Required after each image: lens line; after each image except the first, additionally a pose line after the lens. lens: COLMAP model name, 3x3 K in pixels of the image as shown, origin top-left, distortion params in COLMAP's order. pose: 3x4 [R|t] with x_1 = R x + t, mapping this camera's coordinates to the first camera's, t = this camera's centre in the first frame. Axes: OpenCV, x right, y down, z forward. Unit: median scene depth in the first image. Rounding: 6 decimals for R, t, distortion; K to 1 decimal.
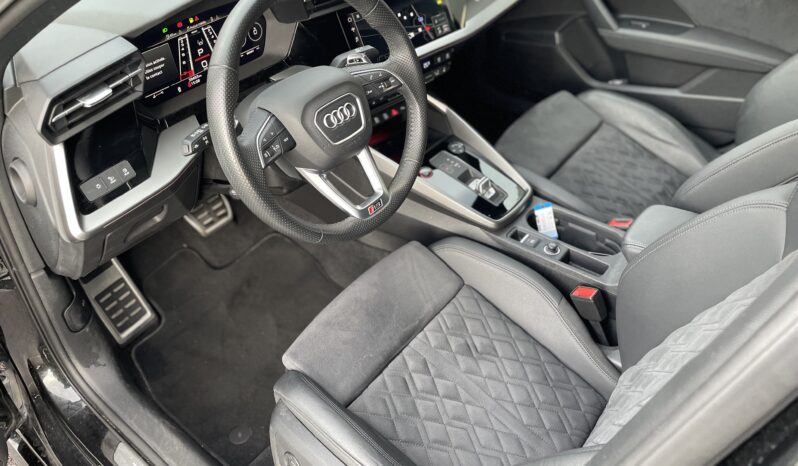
lens RADIAL K [[578.8, 0, 386.1], [0, 578.8, 234.3], [0, 0, 1]] dist [0.026362, -0.007657]
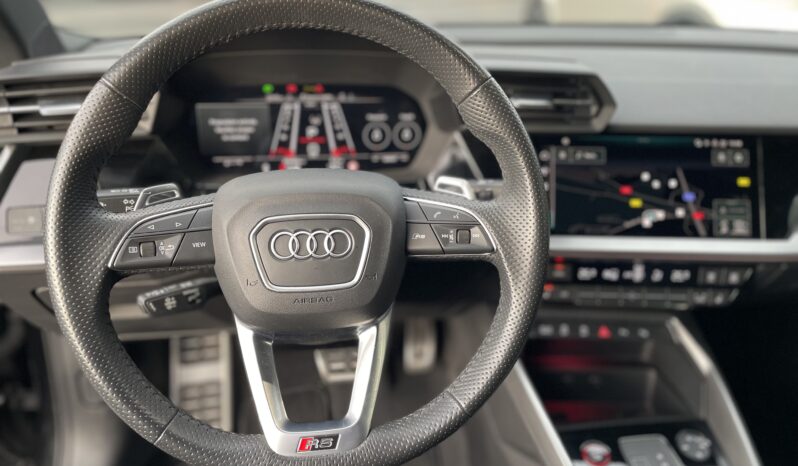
lens RADIAL K [[629.6, 0, 377.6], [0, 629.6, 231.4], [0, 0, 1]] dist [0.040122, -0.002011]
pose [[0.747081, 0.313335, -0.586252, 0.203723], [-0.474812, 0.868761, -0.140740, -0.113937], [0.465214, 0.383503, 0.797810, 0.388609]]
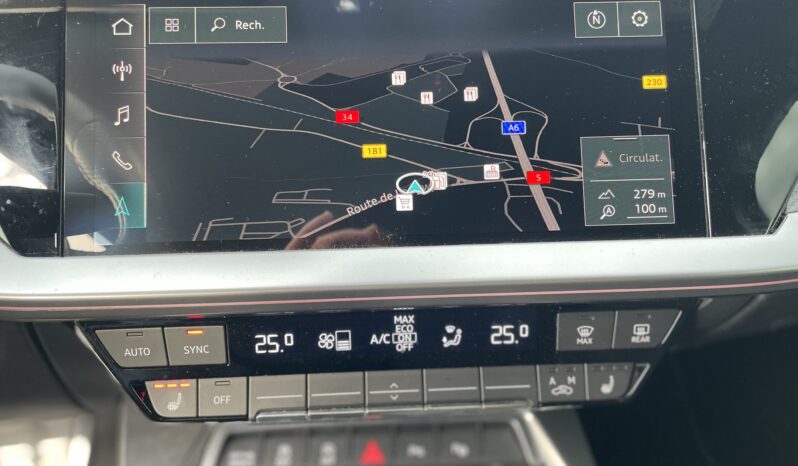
lens RADIAL K [[578.8, 0, 386.1], [0, 578.8, 234.3], [0, 0, 1]] dist [0.026362, -0.007657]
pose [[0.792160, 0.289635, -0.537209, 0.144566], [-0.424392, 0.893986, -0.143811, -0.287540], [0.438605, 0.341908, 0.831099, 0.822809]]
